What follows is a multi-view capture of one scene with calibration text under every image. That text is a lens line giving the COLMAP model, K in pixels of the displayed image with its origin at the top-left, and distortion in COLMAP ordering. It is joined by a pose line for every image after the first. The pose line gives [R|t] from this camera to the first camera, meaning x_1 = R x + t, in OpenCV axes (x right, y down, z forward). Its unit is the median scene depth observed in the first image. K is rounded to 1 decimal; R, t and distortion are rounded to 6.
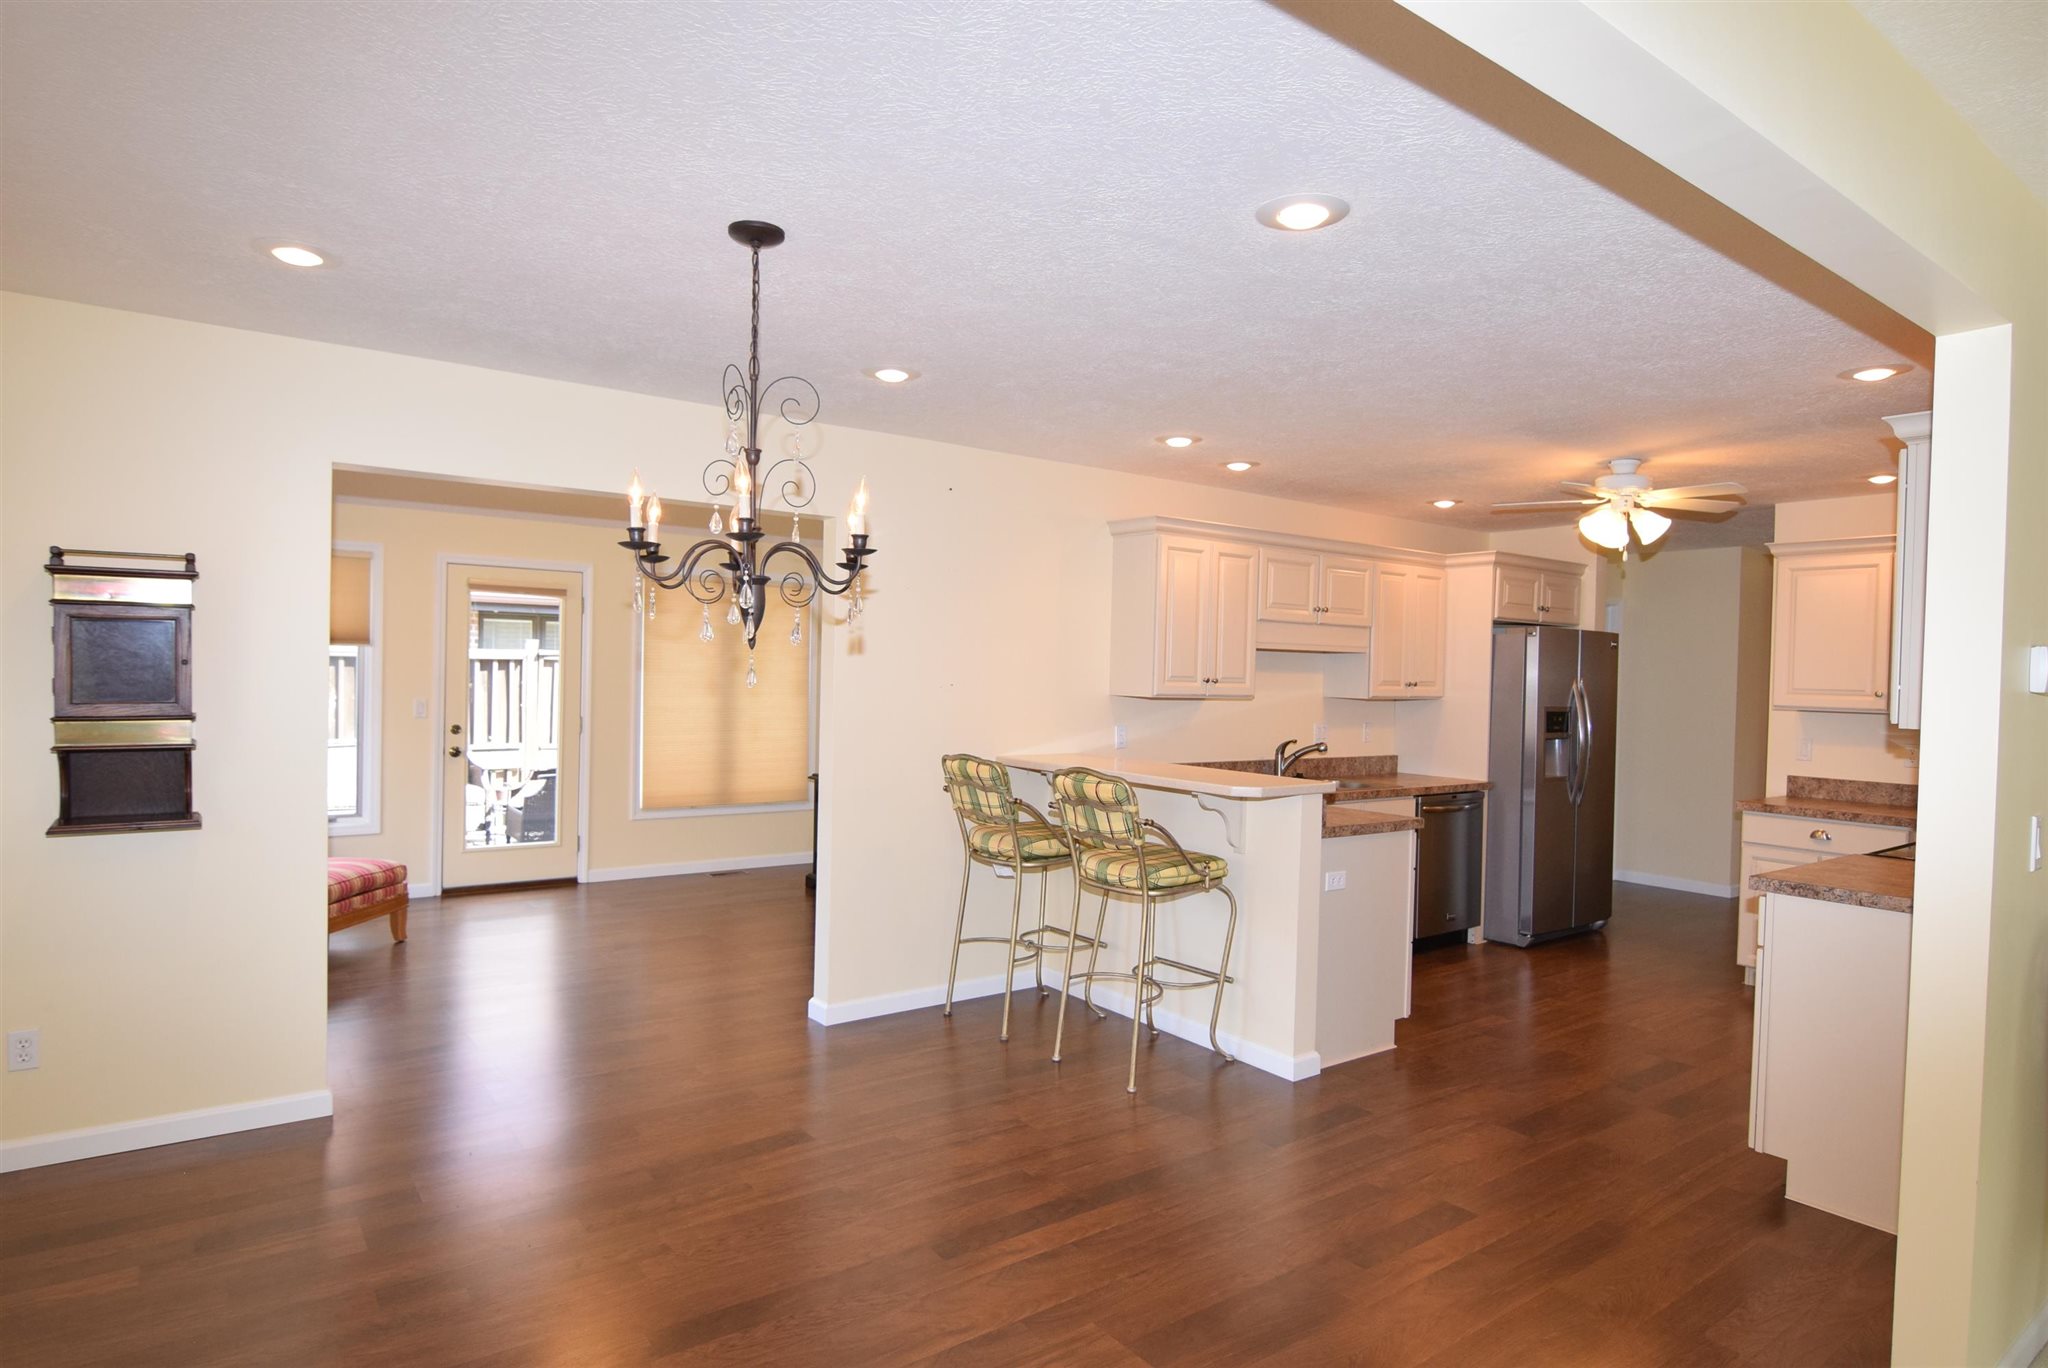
lens RADIAL K [[1133.6, 0, 1016.1], [0, 1133.6, 692.2], [0, 0, 1]] dist [0.000346, -0.020807]
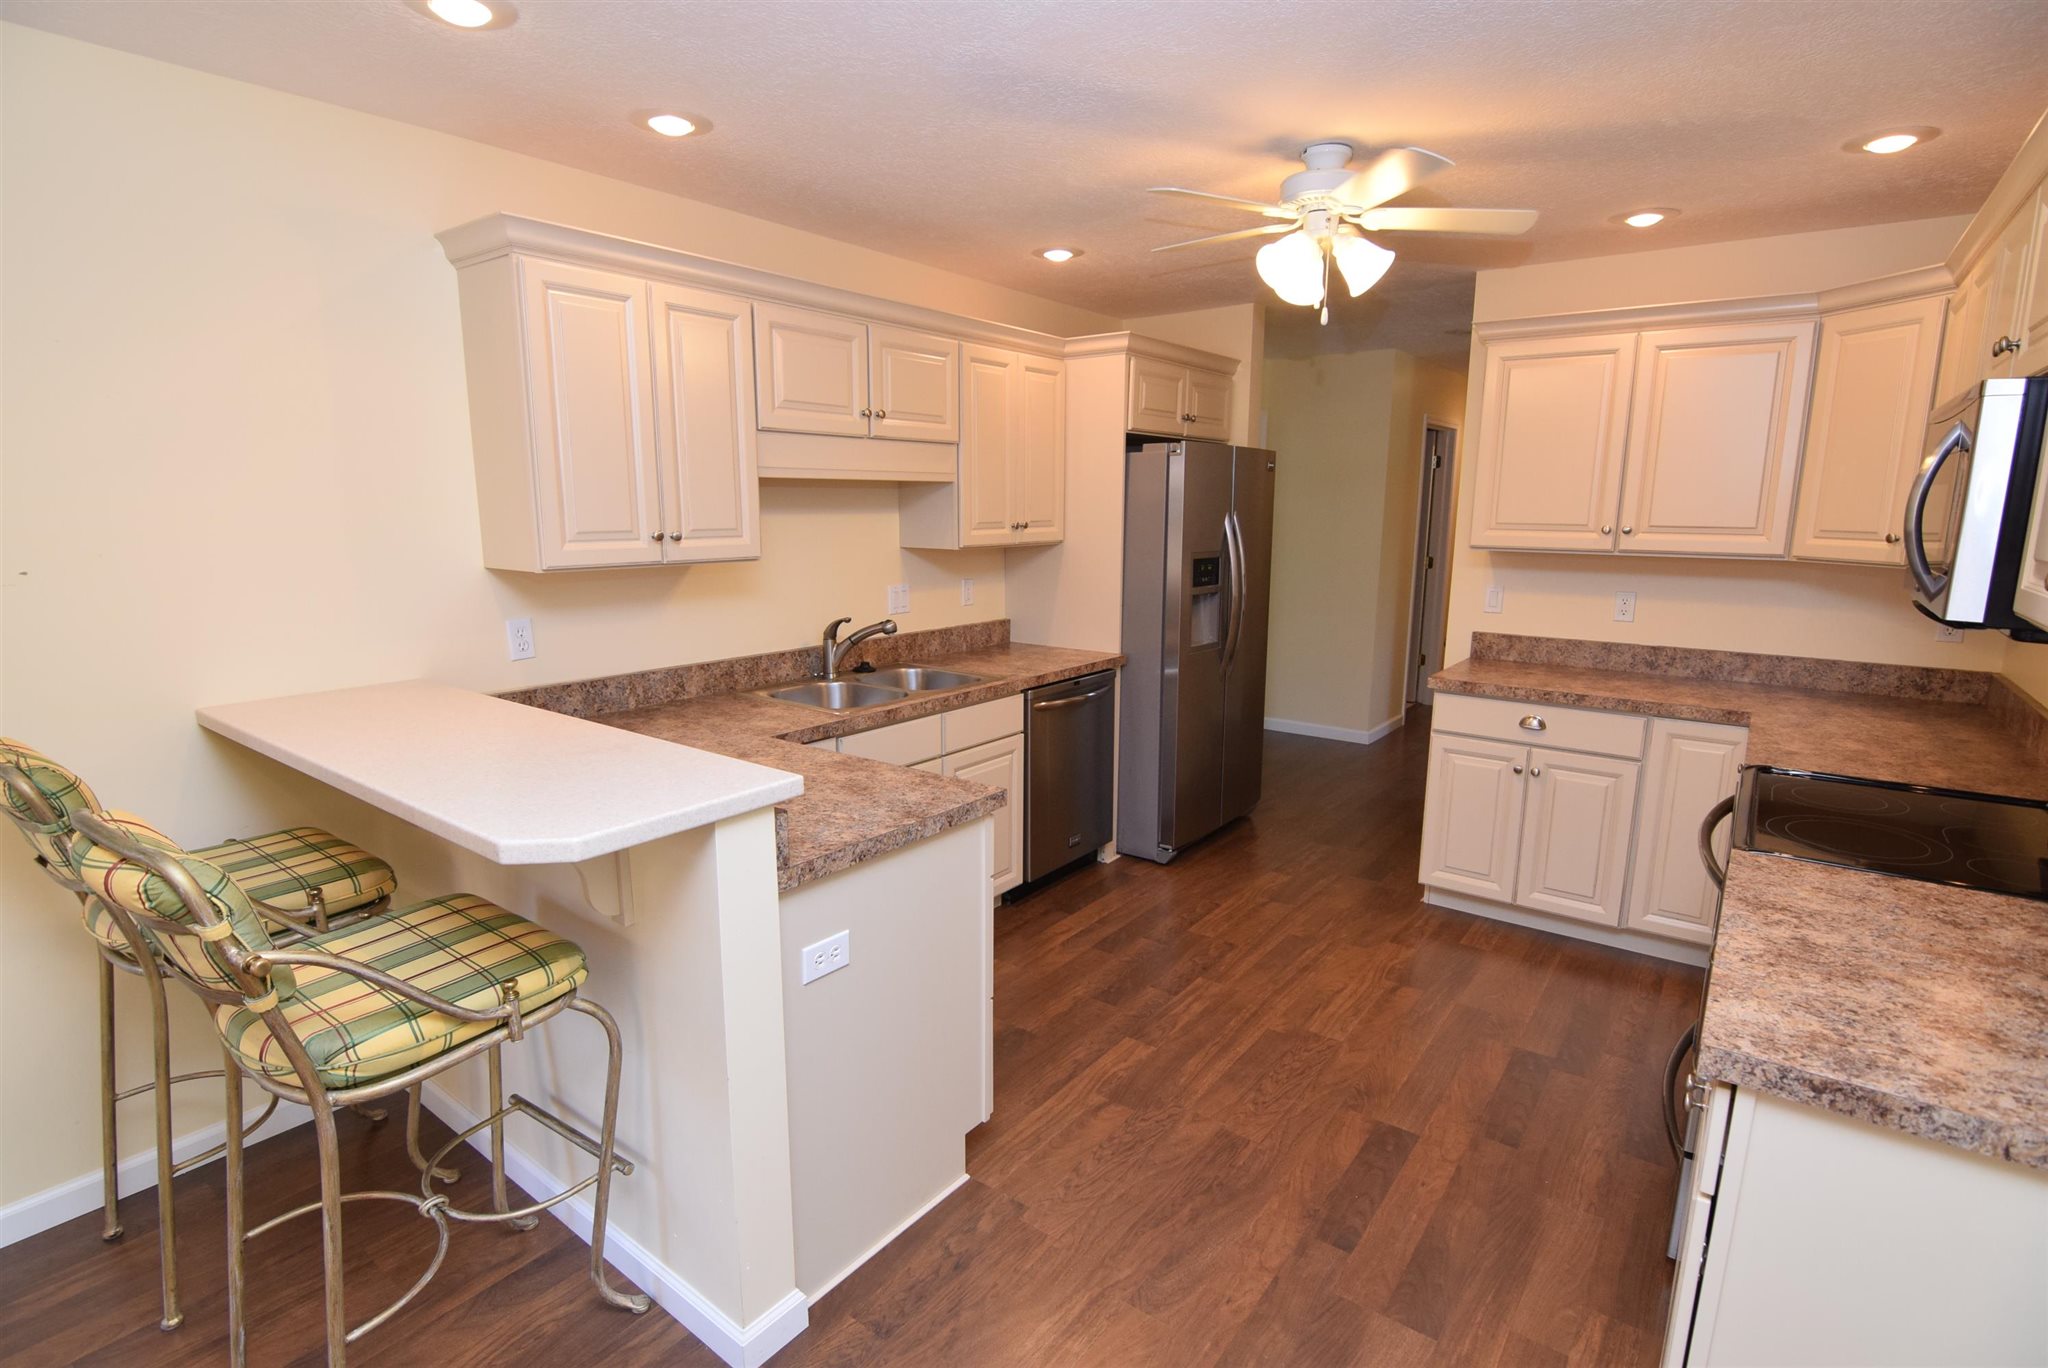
lens RADIAL K [[992.6, 0, 1020.7], [0, 992.6, 691.0], [0, 0, 1]] dist [-0.003086, -0.013321]
pose [[0.958655, -0.072132, 0.275276, 0.184985], [0.022830, 0.983718, 0.178264, -0.017302], [-0.283652, -0.164610, 0.944693, 0.427887]]
